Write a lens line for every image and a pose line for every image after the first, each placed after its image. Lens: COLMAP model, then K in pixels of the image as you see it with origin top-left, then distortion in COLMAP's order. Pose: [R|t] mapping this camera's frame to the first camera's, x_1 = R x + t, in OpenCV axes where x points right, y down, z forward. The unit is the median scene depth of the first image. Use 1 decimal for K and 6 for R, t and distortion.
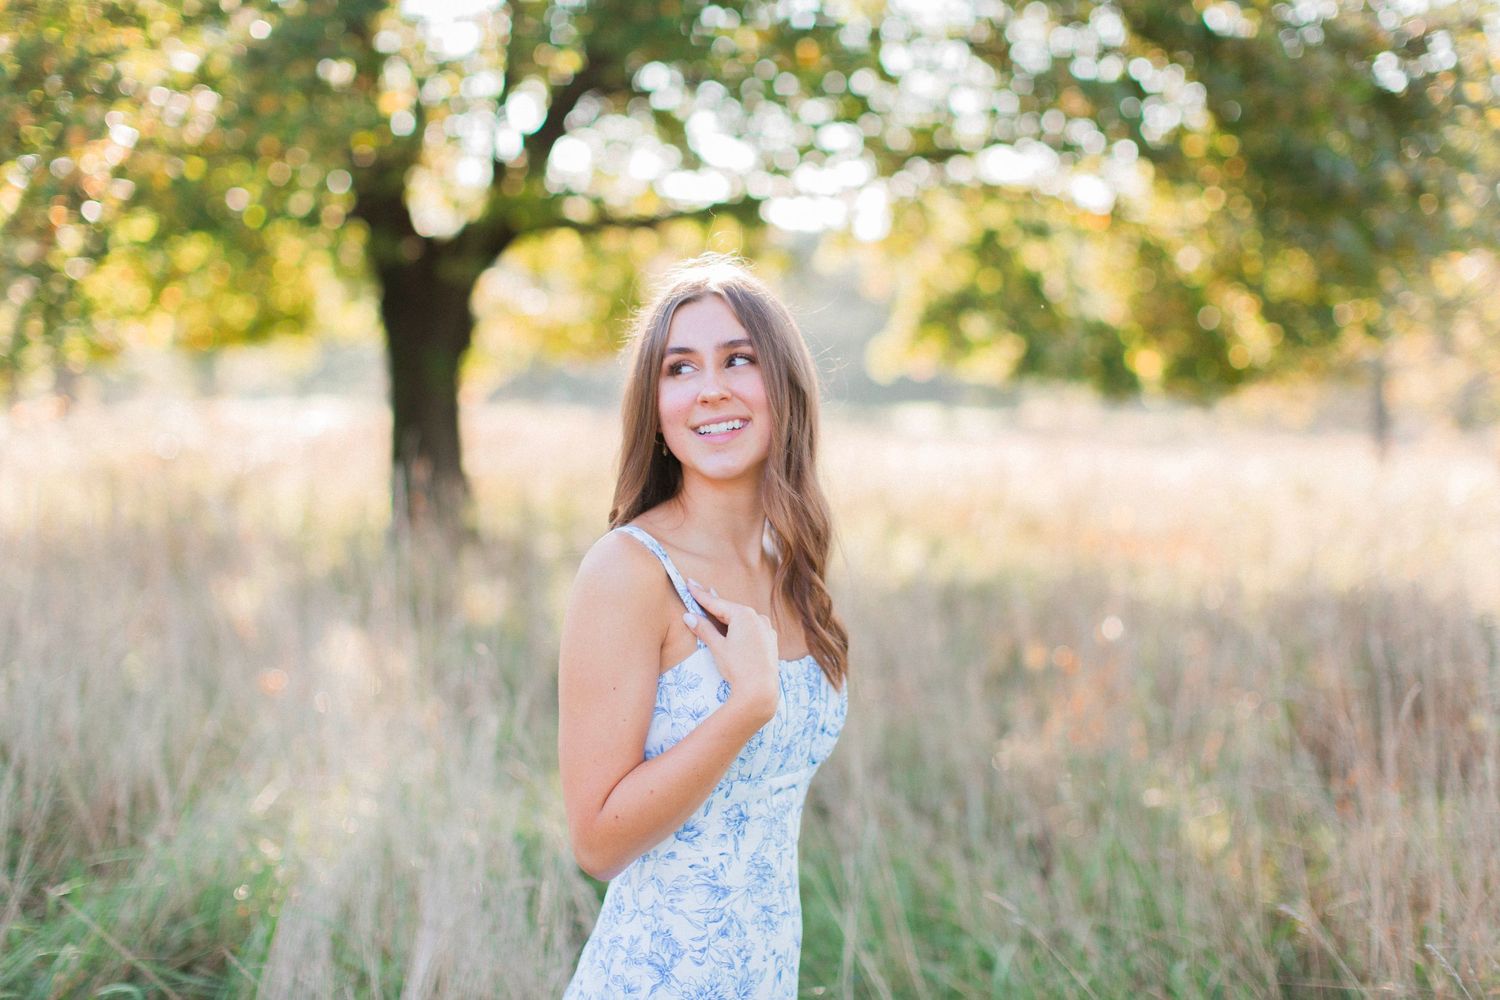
lens RADIAL K [[2013.8, 0, 750.0], [0, 2013.8, 500.0], [0, 0, 1]] dist [0.012110, 0.011646]
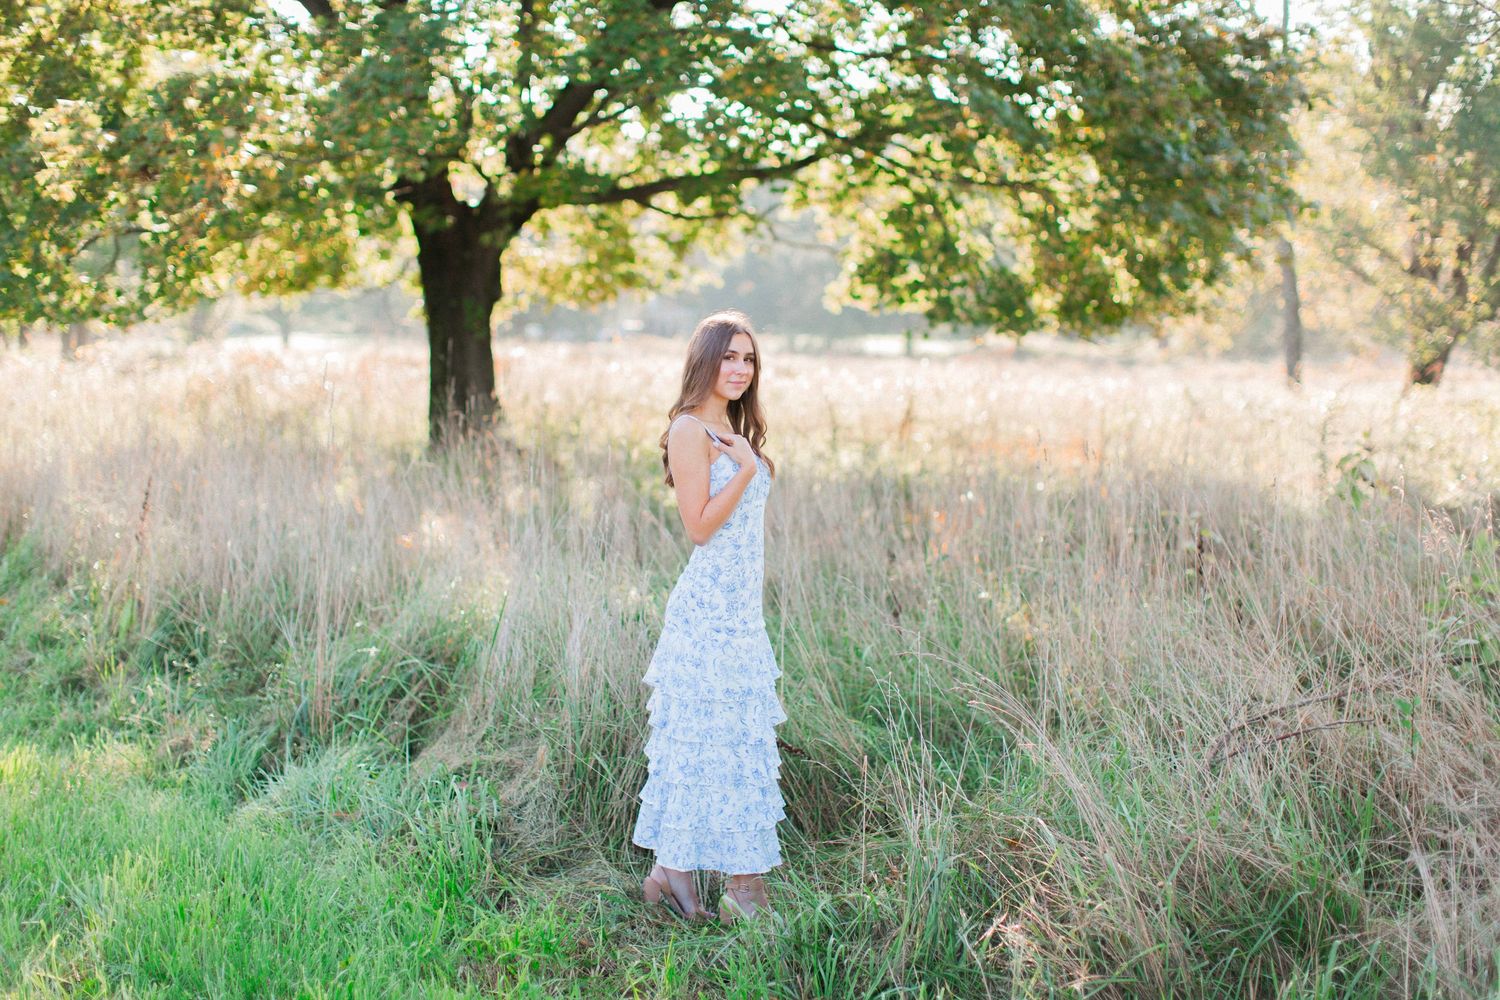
lens RADIAL K [[2088.1, 0, 750.0], [0, 2088.1, 500.0], [0, 0, 1]] dist [0.014159, 0.002549]
pose [[0.999780, -0.010024, 0.018418, -0.008695], [0.009287, 0.999169, 0.039679, -0.000655], [-0.018800, -0.039499, 0.999043, -0.352370]]
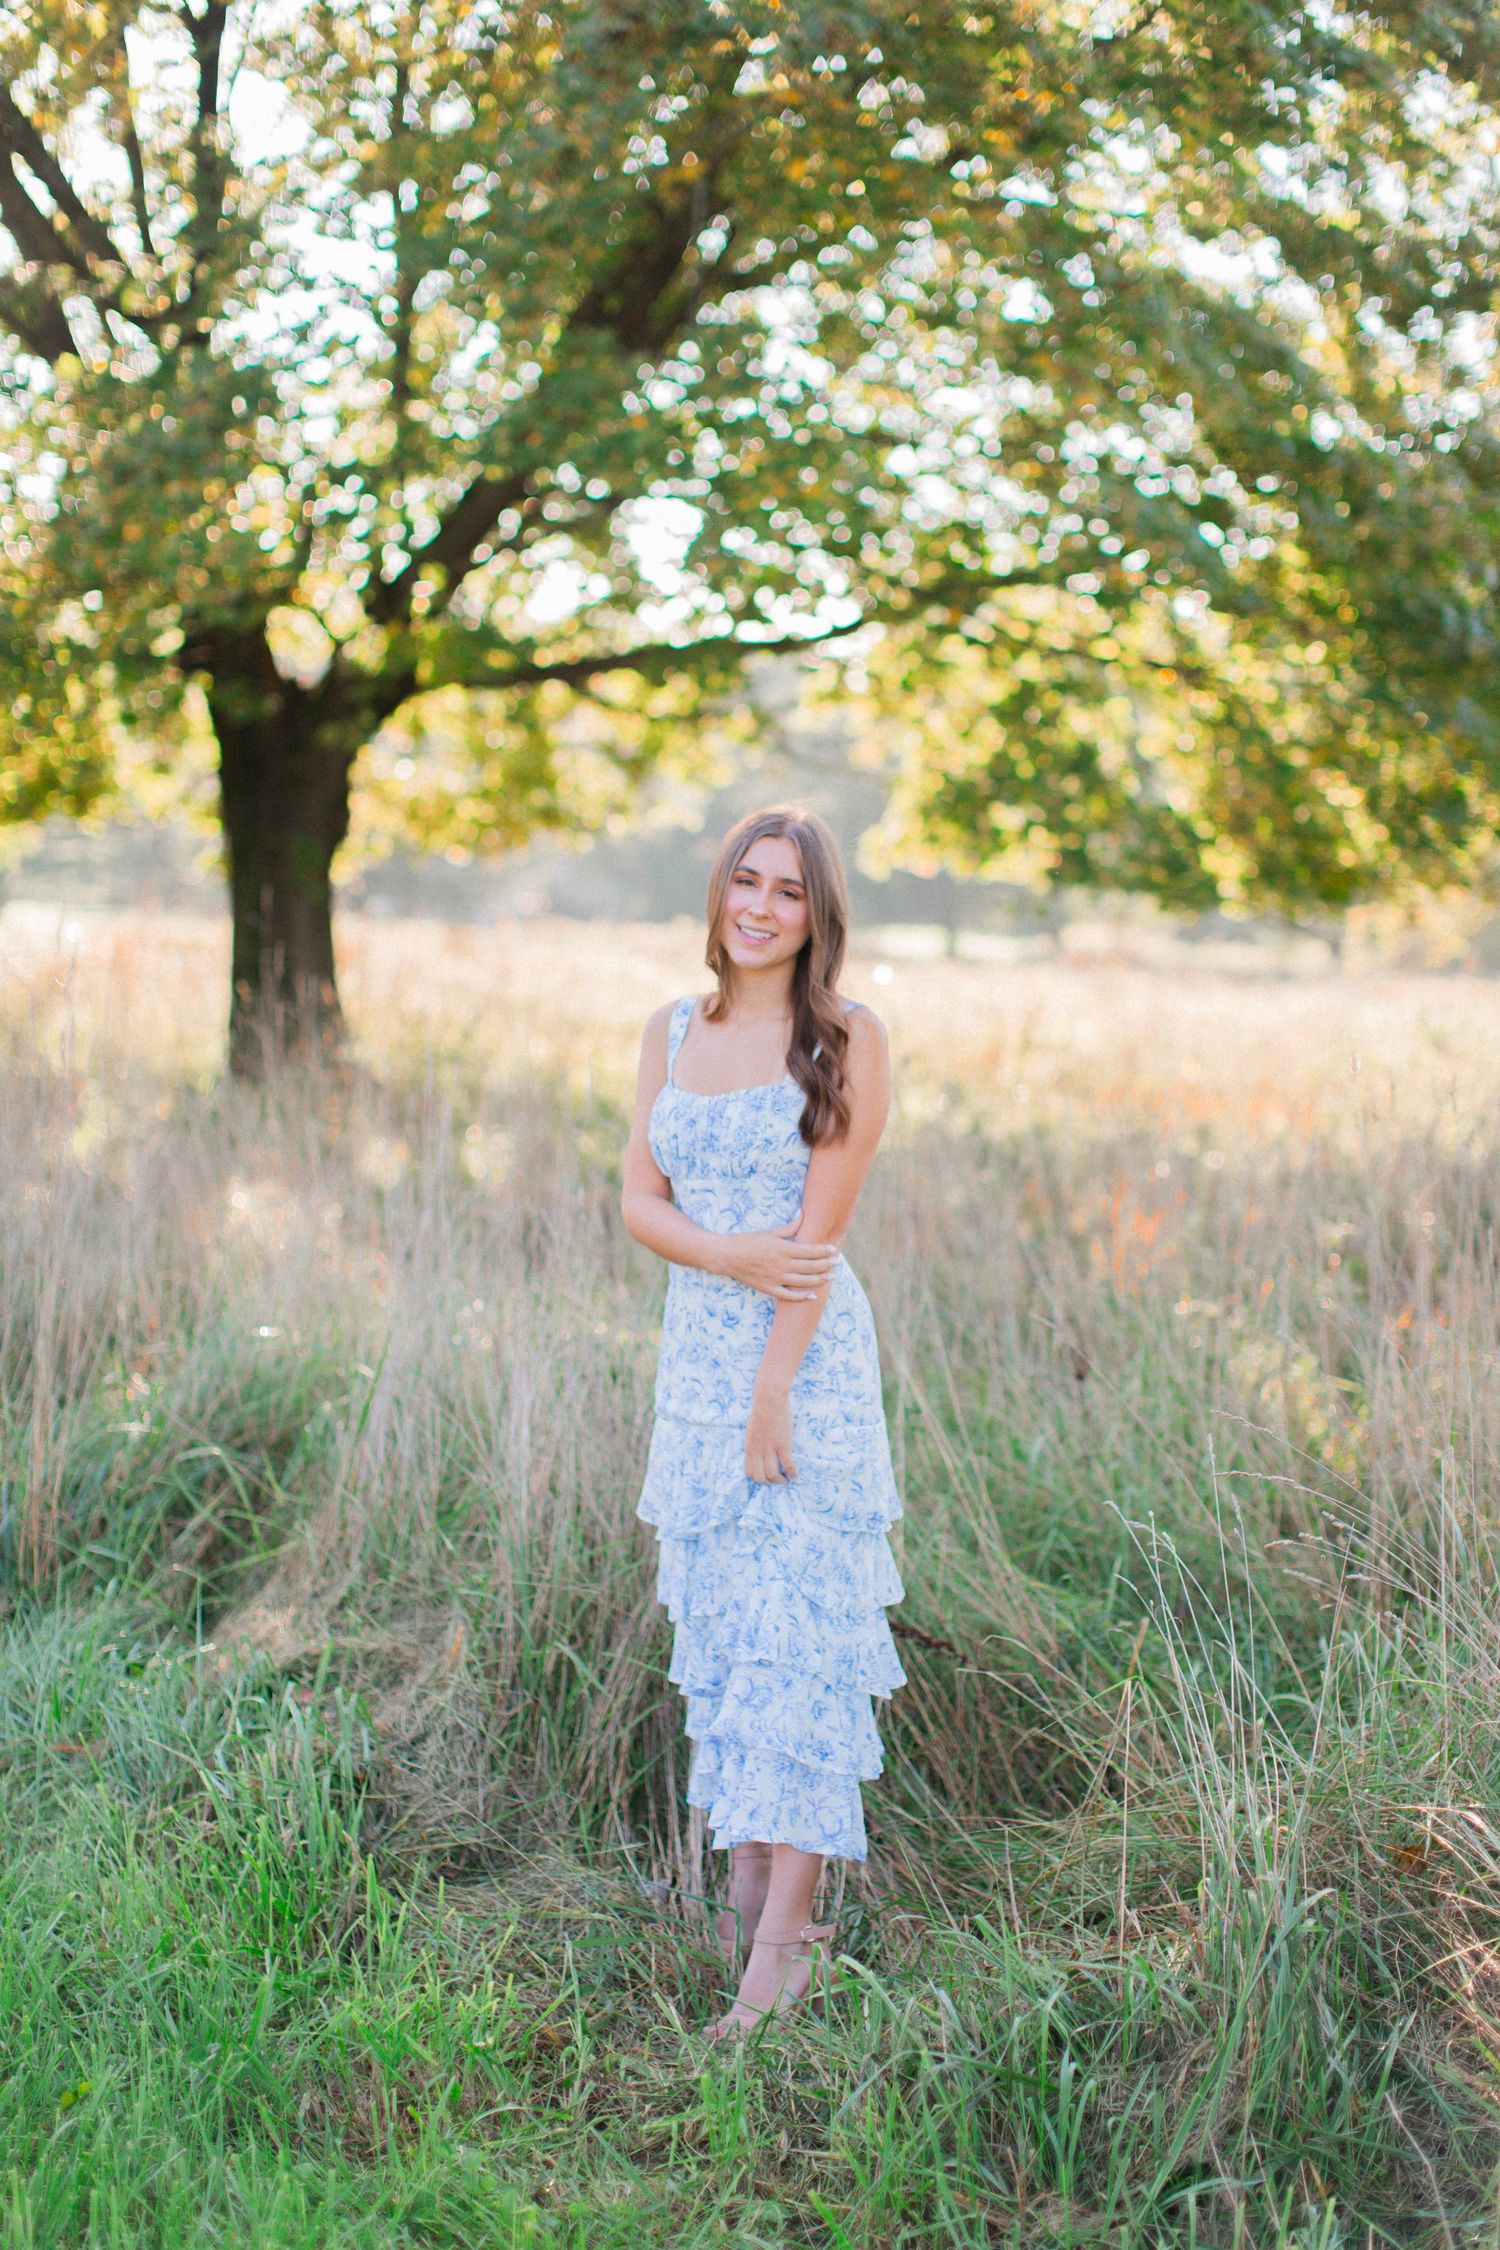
lens RADIAL K [[3132.2, 0, 750.0], [0, 3132.2, 1125.0], [0, 0, 1]] dist [0.014159, 0.002549]
pose [[0.999274, 0.012294, 0.036052, -0.031175], [-0.013165, 0.999625, 0.024029, 0.005458], [-0.035743, -0.024486, 0.999061, -0.230674]]
